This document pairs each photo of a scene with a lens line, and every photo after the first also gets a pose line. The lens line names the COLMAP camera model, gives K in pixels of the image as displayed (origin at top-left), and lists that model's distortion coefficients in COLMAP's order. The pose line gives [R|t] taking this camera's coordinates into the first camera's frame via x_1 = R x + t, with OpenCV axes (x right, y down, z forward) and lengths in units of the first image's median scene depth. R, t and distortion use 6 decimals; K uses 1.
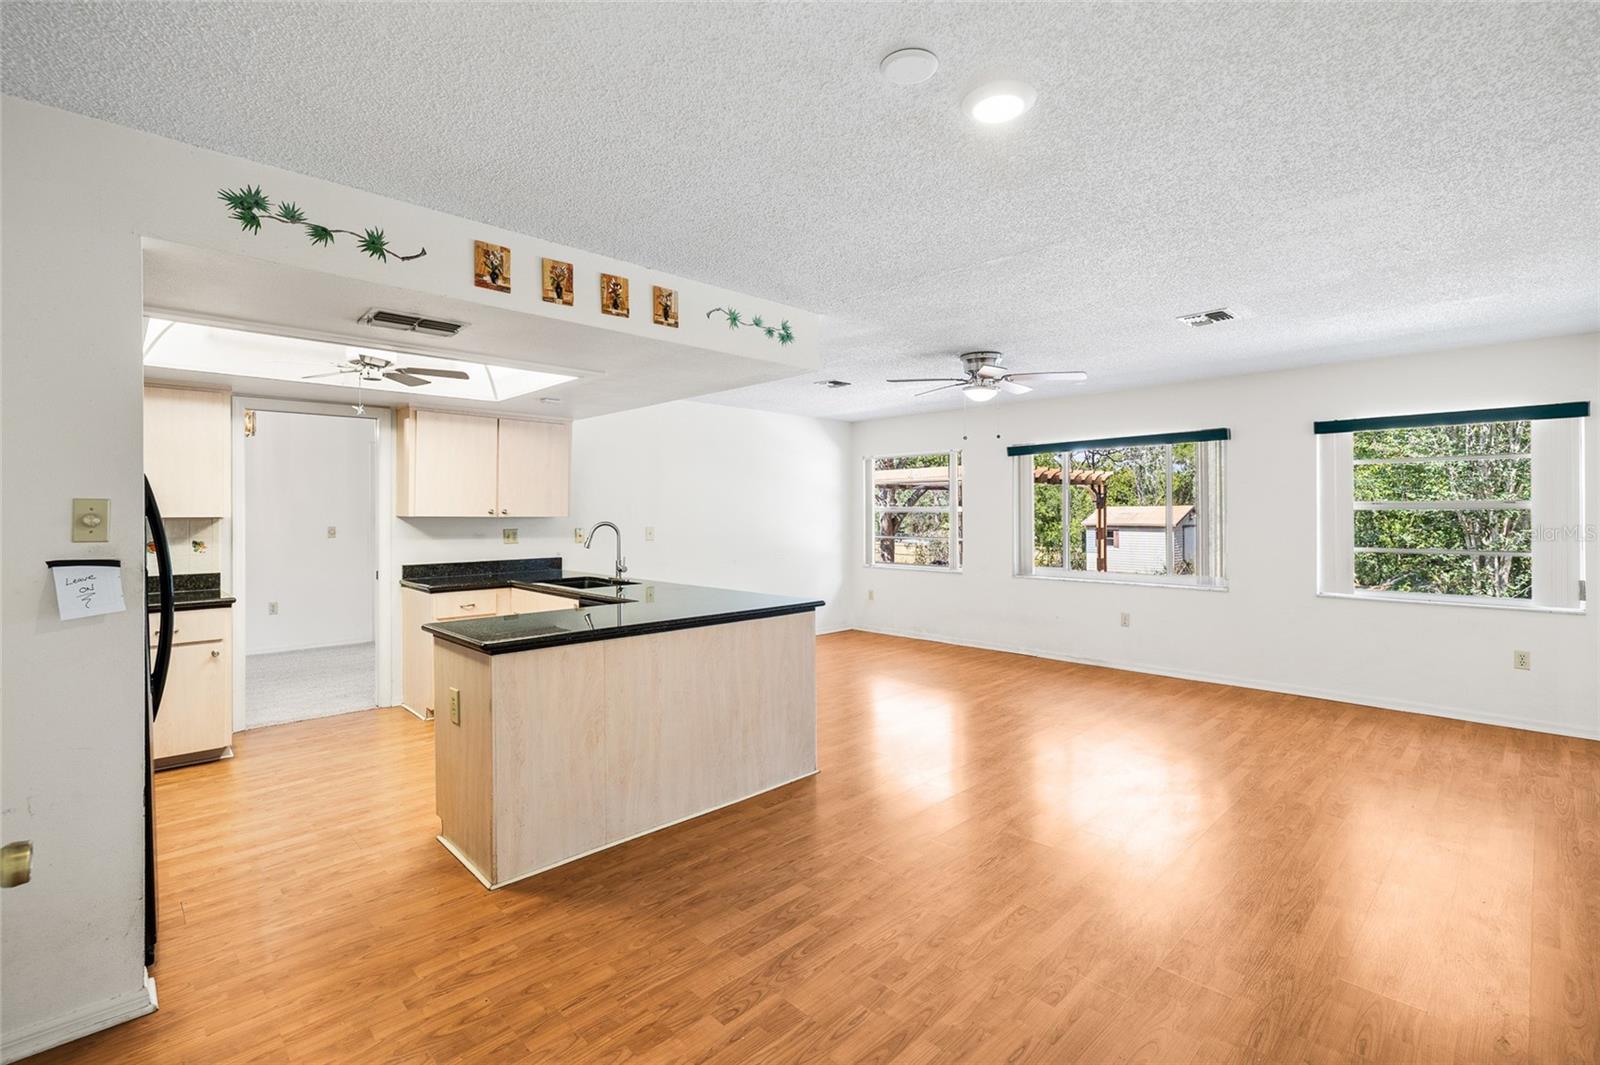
lens RADIAL K [[728.2, 0, 811.4], [0, 728.2, 510.6], [0, 0, 1]] dist [-0.012726, 0.000264]
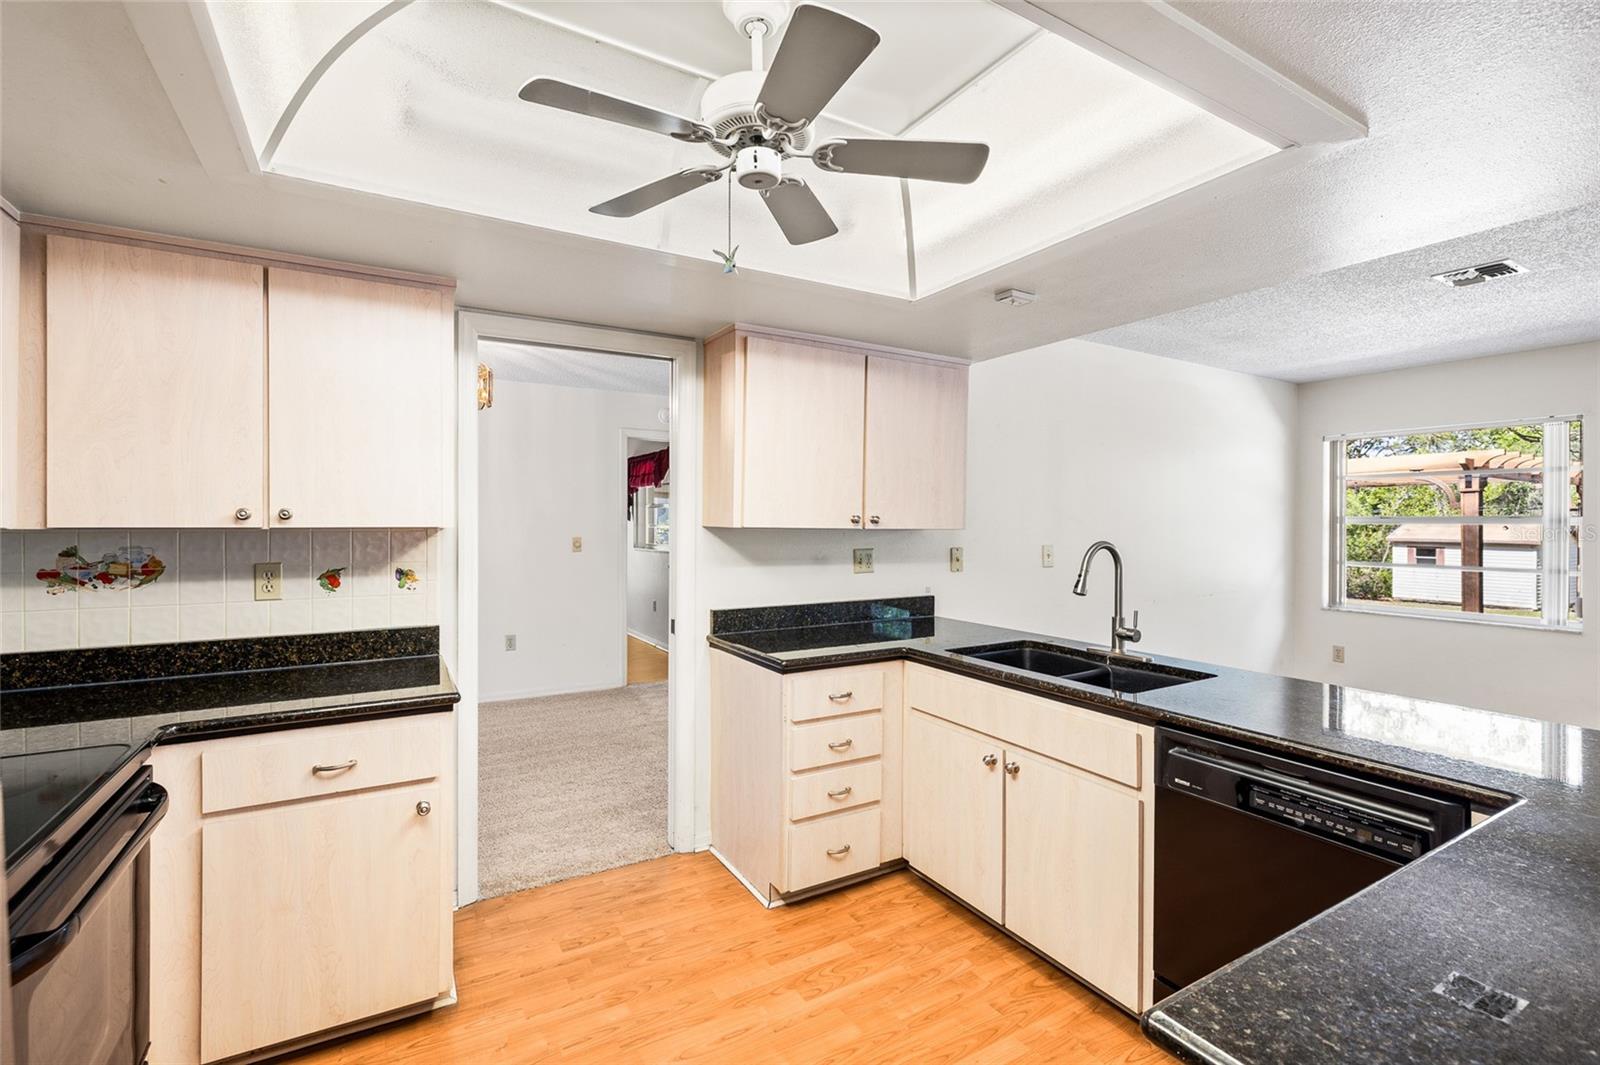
lens RADIAL K [[728.2, 0, 798.4], [0, 728.2, 526.4], [0, 0, 1]] dist [-0.012726, 0.000264]
pose [[0.968376, 0.008386, -0.249353, -0.351442], [-0.006014, 0.999929, 0.010271, 0.001437], [0.249422, -0.008447, 0.968358, 0.451053]]
